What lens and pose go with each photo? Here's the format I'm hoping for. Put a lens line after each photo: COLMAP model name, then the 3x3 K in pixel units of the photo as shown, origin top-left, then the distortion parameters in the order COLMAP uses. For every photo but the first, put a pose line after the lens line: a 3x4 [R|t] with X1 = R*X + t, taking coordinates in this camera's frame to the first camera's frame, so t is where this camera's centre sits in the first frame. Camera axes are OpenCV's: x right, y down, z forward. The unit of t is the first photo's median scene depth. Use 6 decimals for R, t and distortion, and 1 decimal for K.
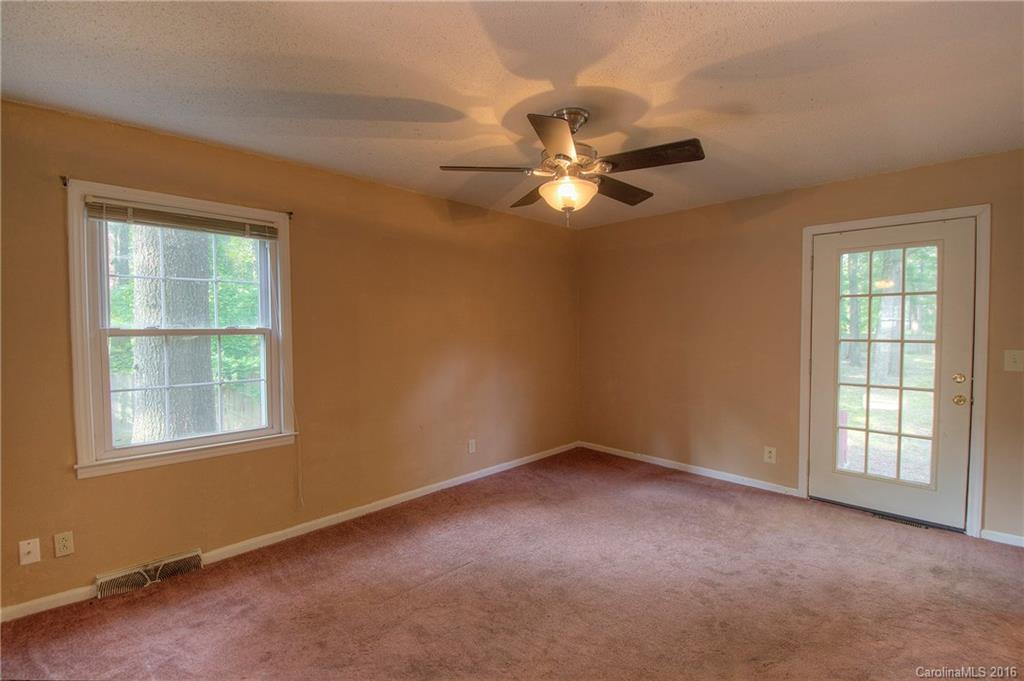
lens RADIAL K [[456.5, 0, 521.6], [0, 456.5, 339.4], [0, 0, 1]] dist [0.000465, -0.017594]
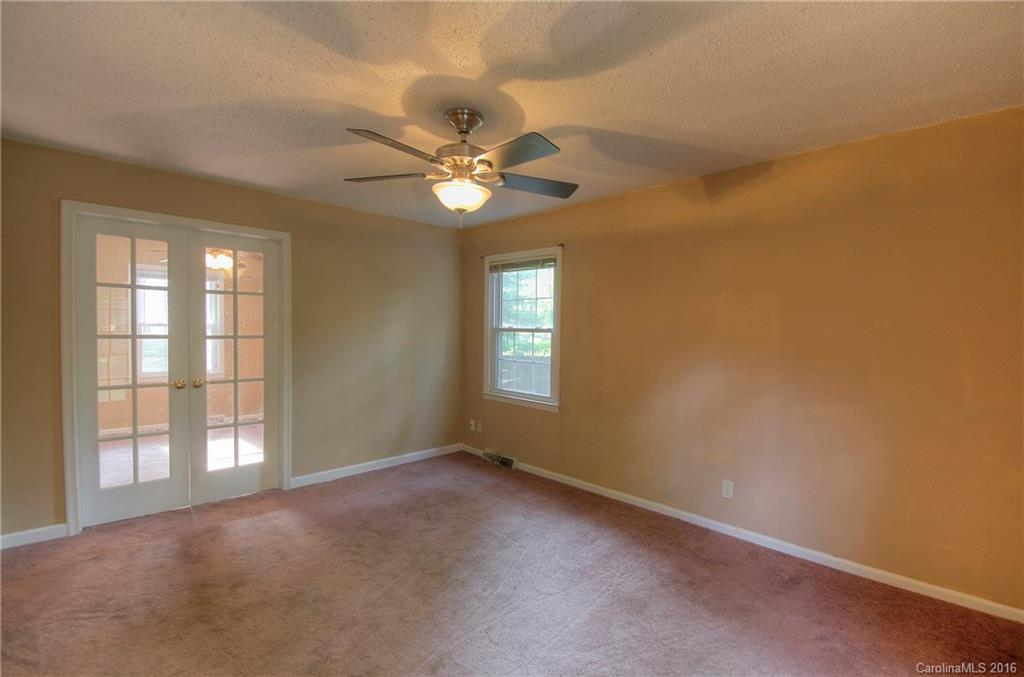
lens RADIAL K [[456.5, 0, 521.6], [0, 456.5, 337.4], [0, 0, 1]] dist [0.000465, -0.017594]
pose [[-0.005778, 0.023437, -0.999709, 1.019616], [-0.044414, 0.998733, 0.023671, -0.029278], [0.998997, 0.044538, -0.004730, 1.044932]]
